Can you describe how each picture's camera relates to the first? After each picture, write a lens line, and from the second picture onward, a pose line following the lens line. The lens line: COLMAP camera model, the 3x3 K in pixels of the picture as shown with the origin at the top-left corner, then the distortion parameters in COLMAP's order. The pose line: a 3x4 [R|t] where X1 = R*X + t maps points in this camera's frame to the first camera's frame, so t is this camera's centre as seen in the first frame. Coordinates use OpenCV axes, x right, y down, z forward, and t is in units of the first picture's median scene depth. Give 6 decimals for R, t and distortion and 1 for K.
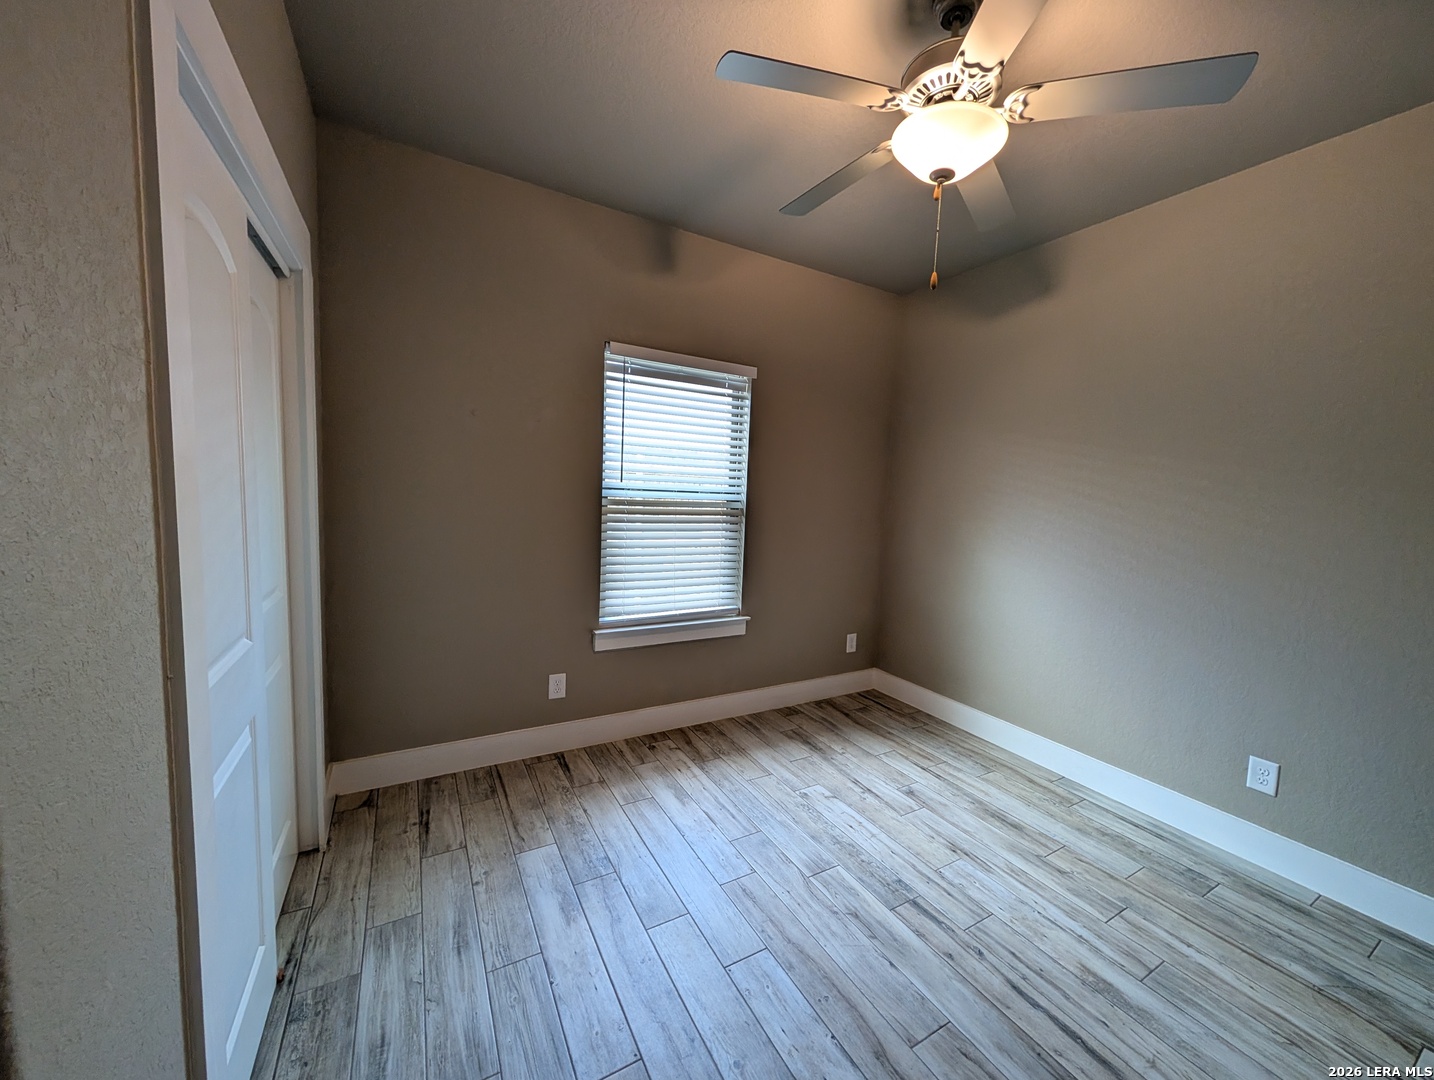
lens RADIAL K [[543.0, 0, 719.6], [0, 543.0, 541.1], [0, 0, 1]] dist [0.000652, 0.000439]
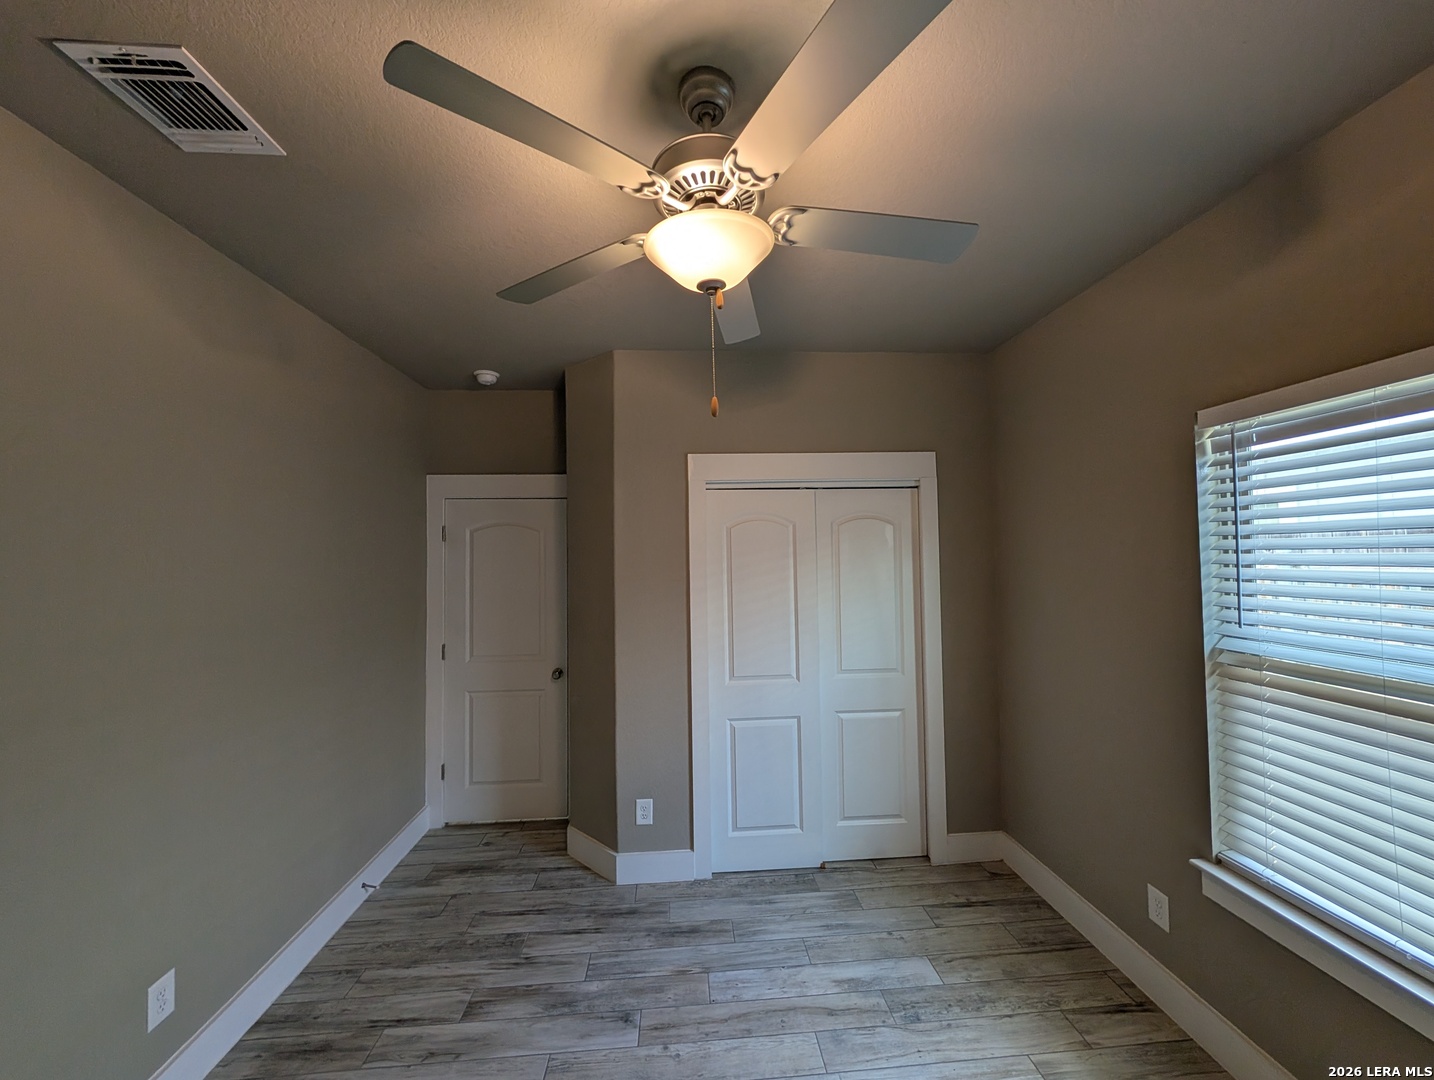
lens RADIAL K [[543.0, 0, 719.6], [0, 543.0, 541.1], [0, 0, 1]] dist [0.000652, 0.000439]
pose [[-0.425186, -0.055859, -0.903381, 0.883457], [-0.084334, 0.996197, -0.021906, -0.210740], [0.901168, 0.066871, -0.428280, 1.085832]]
